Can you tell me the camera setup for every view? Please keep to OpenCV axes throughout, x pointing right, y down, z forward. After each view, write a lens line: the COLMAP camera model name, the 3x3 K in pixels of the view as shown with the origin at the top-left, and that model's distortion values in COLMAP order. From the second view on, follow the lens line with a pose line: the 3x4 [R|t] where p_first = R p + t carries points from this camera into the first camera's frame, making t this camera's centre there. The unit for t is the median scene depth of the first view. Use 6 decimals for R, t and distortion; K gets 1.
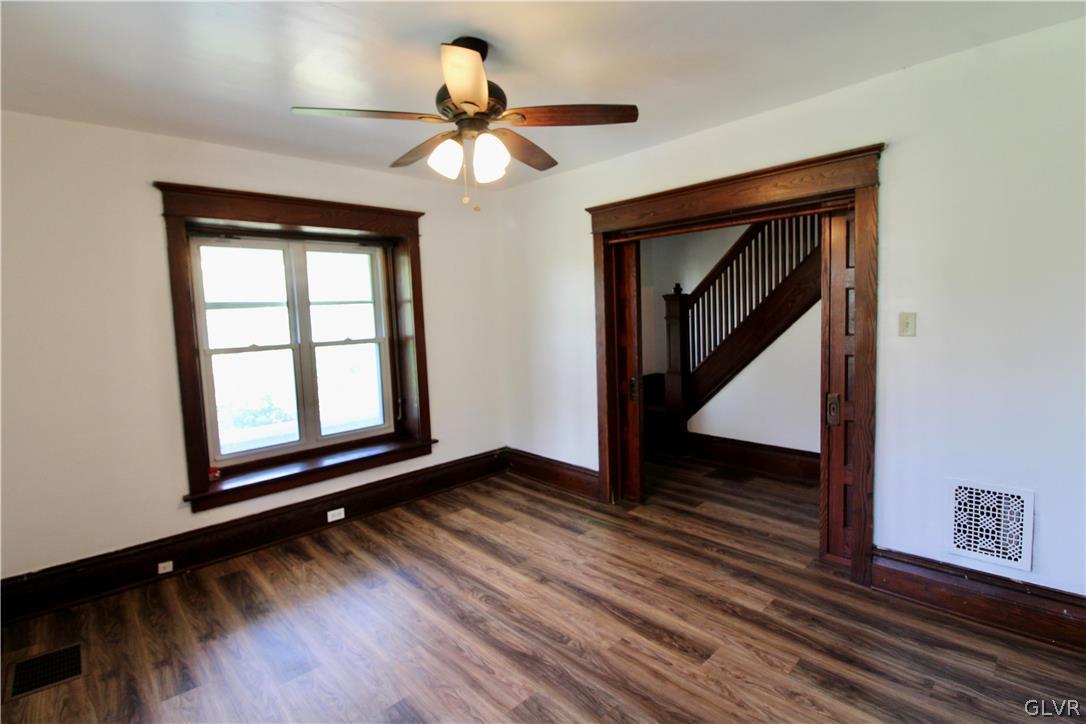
lens RADIAL K [[516.4, 0, 547.9], [0, 516.4, 351.6], [0, 0, 1]] dist [-0.000823, -0.013172]
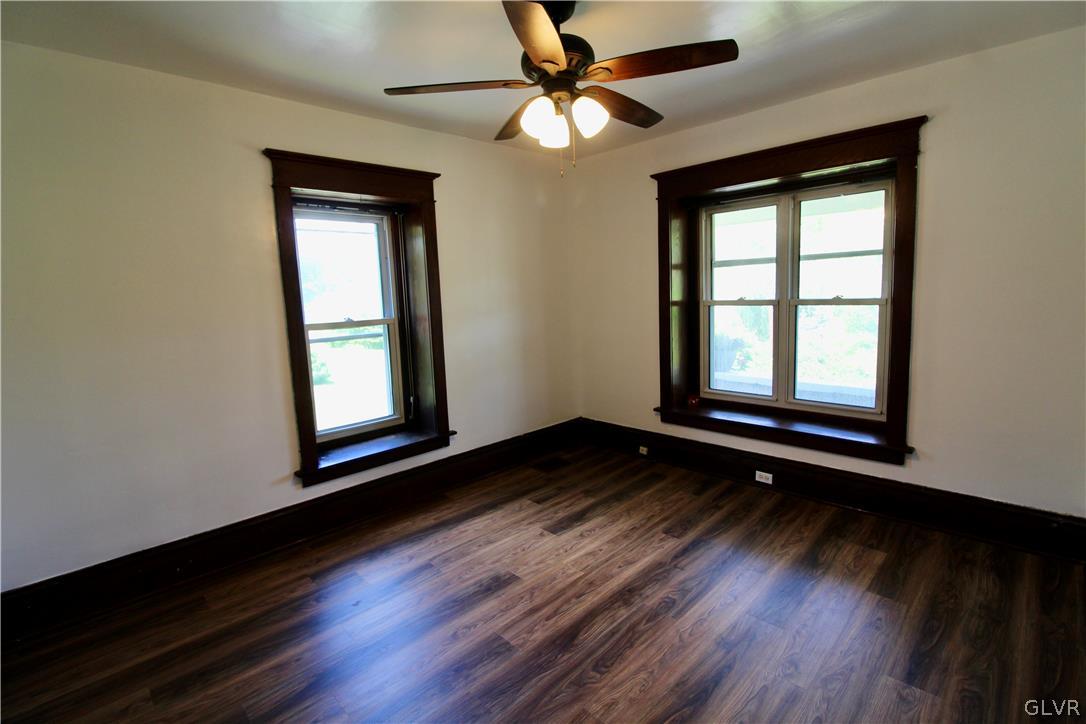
lens RADIAL K [[499.0, 0, 542.4], [0, 499.0, 352.9], [0, 0, 1]] dist [-0.000356, -0.011257]
pose [[0.014526, 0.166056, -0.986009, 0.604631], [-0.039579, 0.985436, 0.165377, -0.072791], [0.999111, 0.036623, 0.020886, 0.689861]]
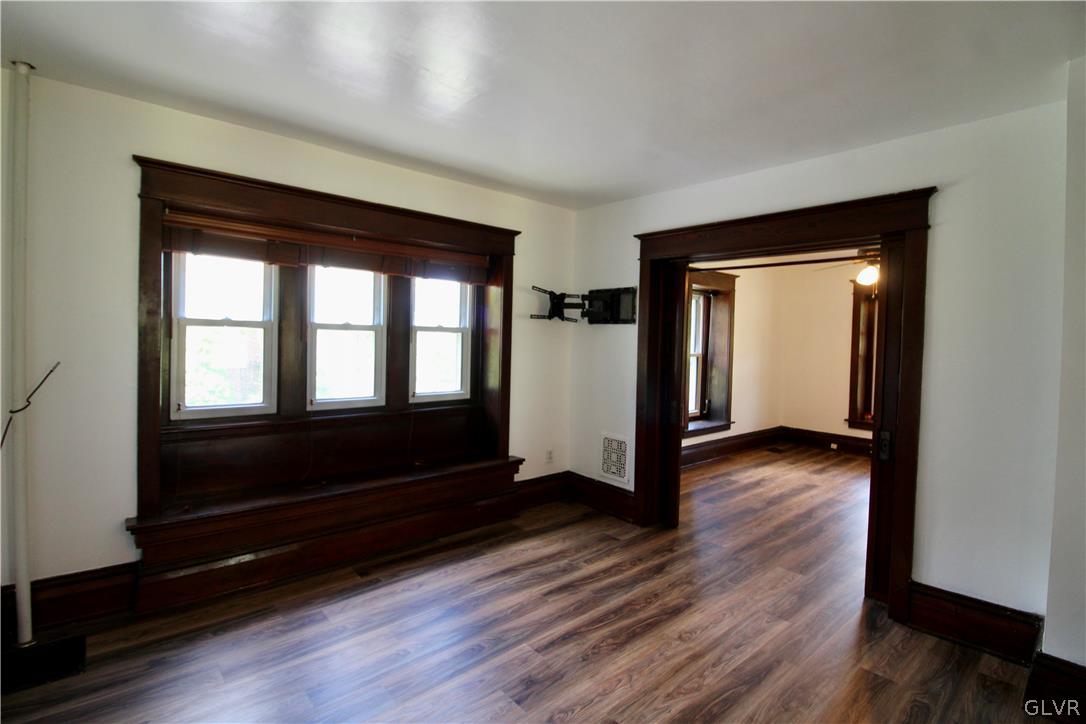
lens RADIAL K [[508.2, 0, 551.7], [0, 508.2, 347.8], [0, 0, 1]] dist [0.000278, -0.015821]
pose [[-0.033094, 0.058891, -0.997716, 1.597503], [-0.105686, 0.992459, 0.062086, -0.032352], [0.993849, 0.107499, -0.026620, -0.257176]]
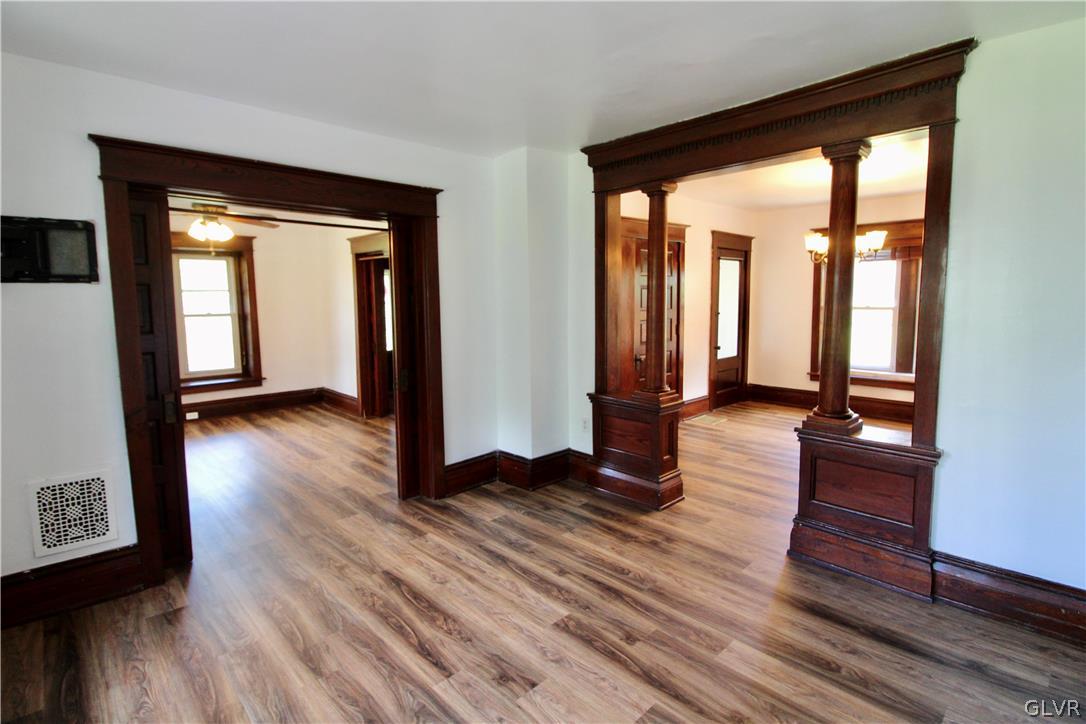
lens RADIAL K [[516.4, 0, 547.9], [0, 516.4, 351.6], [0, 0, 1]] dist [-0.000823, -0.013172]
pose [[0.999610, 0.026899, 0.007518, 0.951384], [-0.027015, 0.999512, 0.015687, 0.044903], [-0.007092, -0.015884, 0.999849, -0.925845]]
